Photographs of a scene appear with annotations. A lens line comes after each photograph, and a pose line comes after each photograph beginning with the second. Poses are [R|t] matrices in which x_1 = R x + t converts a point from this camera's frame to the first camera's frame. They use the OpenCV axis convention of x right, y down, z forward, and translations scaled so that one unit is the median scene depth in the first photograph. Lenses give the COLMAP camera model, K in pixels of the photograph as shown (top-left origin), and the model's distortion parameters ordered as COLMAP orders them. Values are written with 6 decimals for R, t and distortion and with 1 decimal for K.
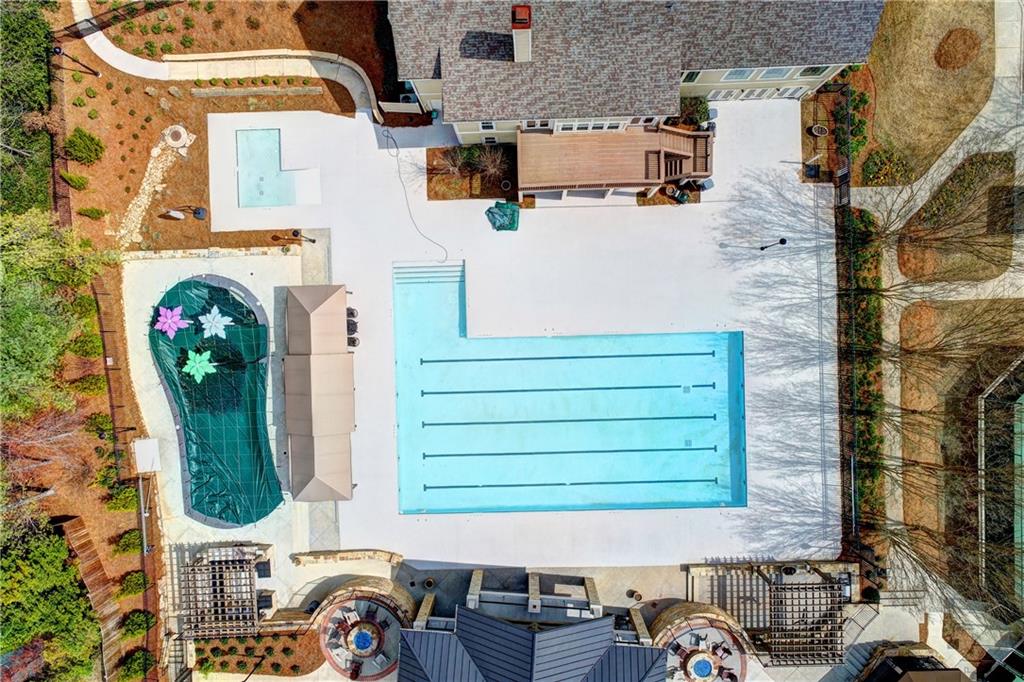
lens RADIAL K [[685.1, 0, 513.8], [0, 685.1, 336.8], [0, 0, 1]] dist [0.003471, -0.004347]
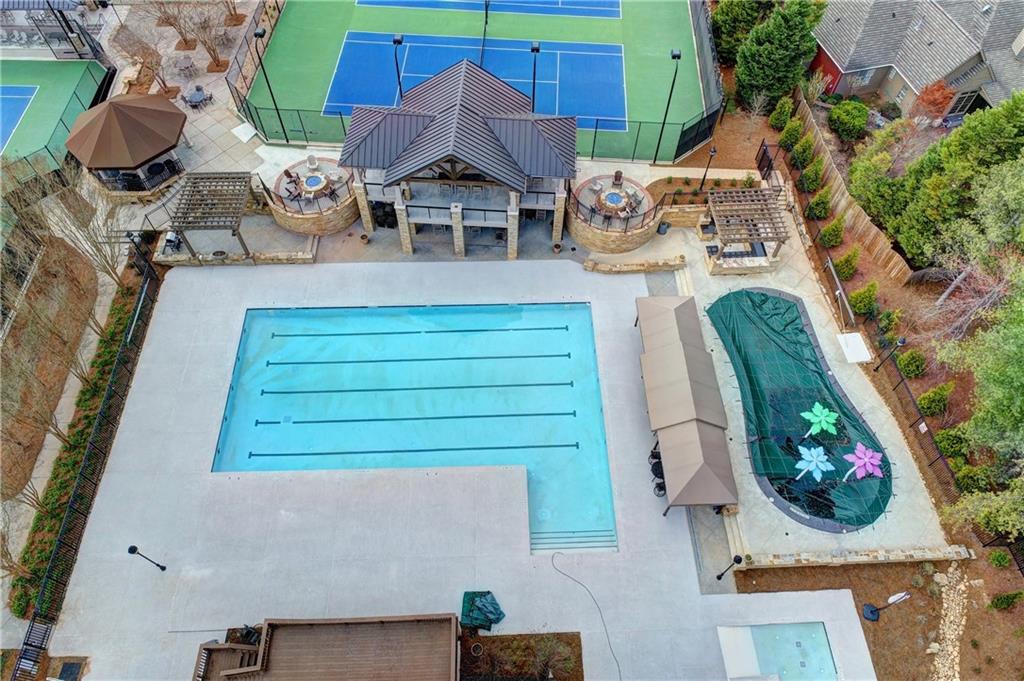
lens RADIAL K [[685.1, 0, 513.8], [0, 685.1, 336.3], [0, 0, 1]] dist [0.003471, -0.004347]
pose [[-0.999955, 0.008608, 0.003906, -0.057947], [-0.005156, -0.843010, 0.537874, -0.336411], [0.007923, 0.537830, 0.843016, 0.172562]]
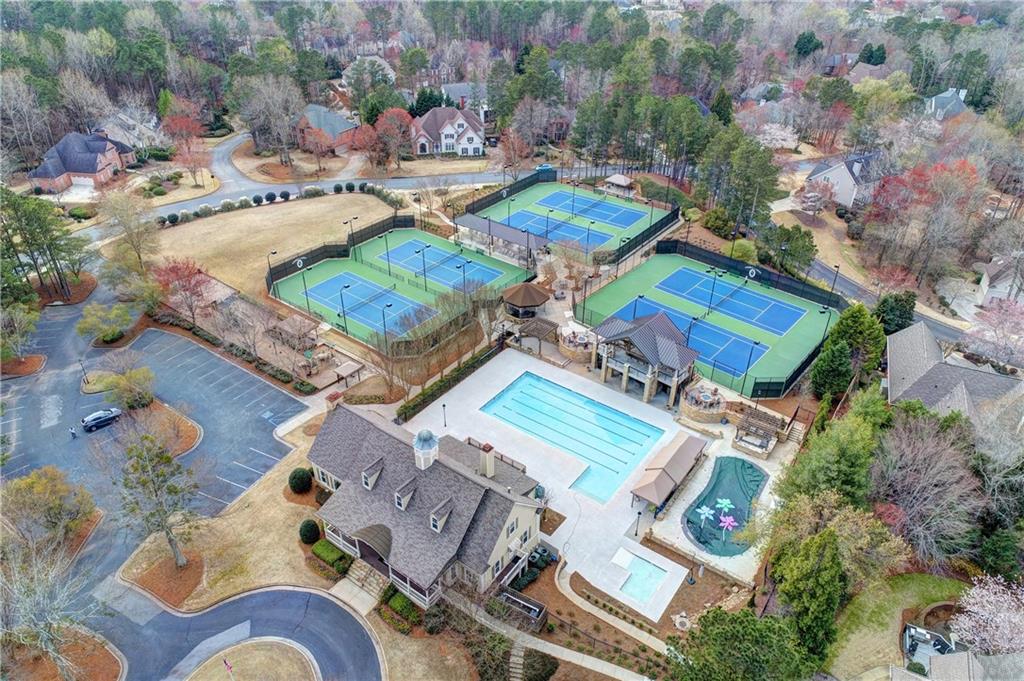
lens RADIAL K [[685.1, 0, 513.8], [0, 685.1, 336.3], [0, 0, 1]] dist [0.003471, -0.004347]
pose [[-0.787883, -0.321966, 0.524956, -0.795401], [0.615658, -0.431657, 0.659270, -1.246743], [0.014338, 0.842621, 0.538316, -0.333693]]
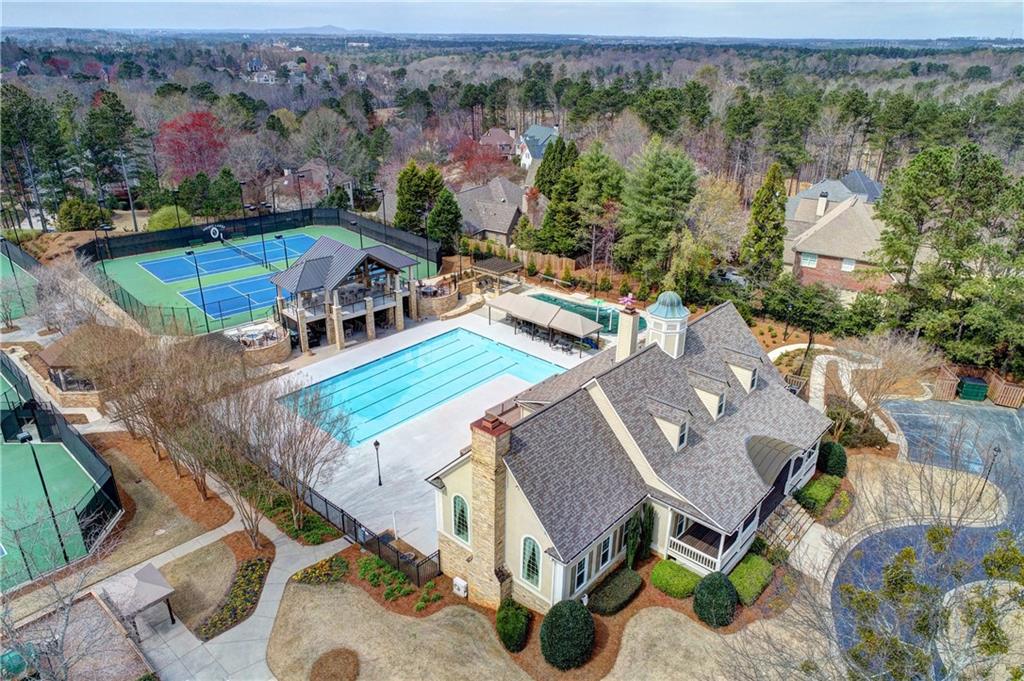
lens RADIAL K [[685.1, 0, 513.8], [0, 685.1, 336.3], [0, 0, 1]] dist [0.003471, -0.004347]
pose [[-0.685924, 0.299880, -0.663009, 0.879989], [-0.727634, -0.292128, 0.620653, -0.906628], [-0.007562, 0.908148, 0.418581, 0.317720]]
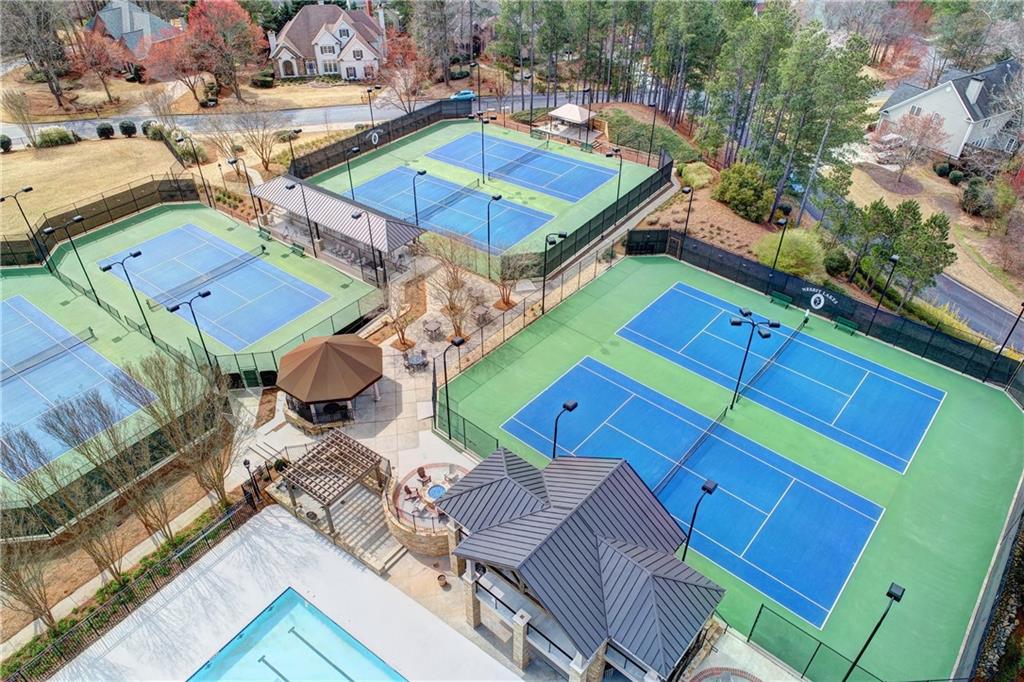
lens RADIAL K [[685.1, 0, 513.8], [0, 685.1, 336.8], [0, 0, 1]] dist [0.003471, -0.004347]
pose [[-0.794724, -0.356586, 0.491183, -0.237954], [0.606782, -0.486953, 0.628246, 0.012973], [0.015159, 0.797323, 0.603363, 0.175738]]
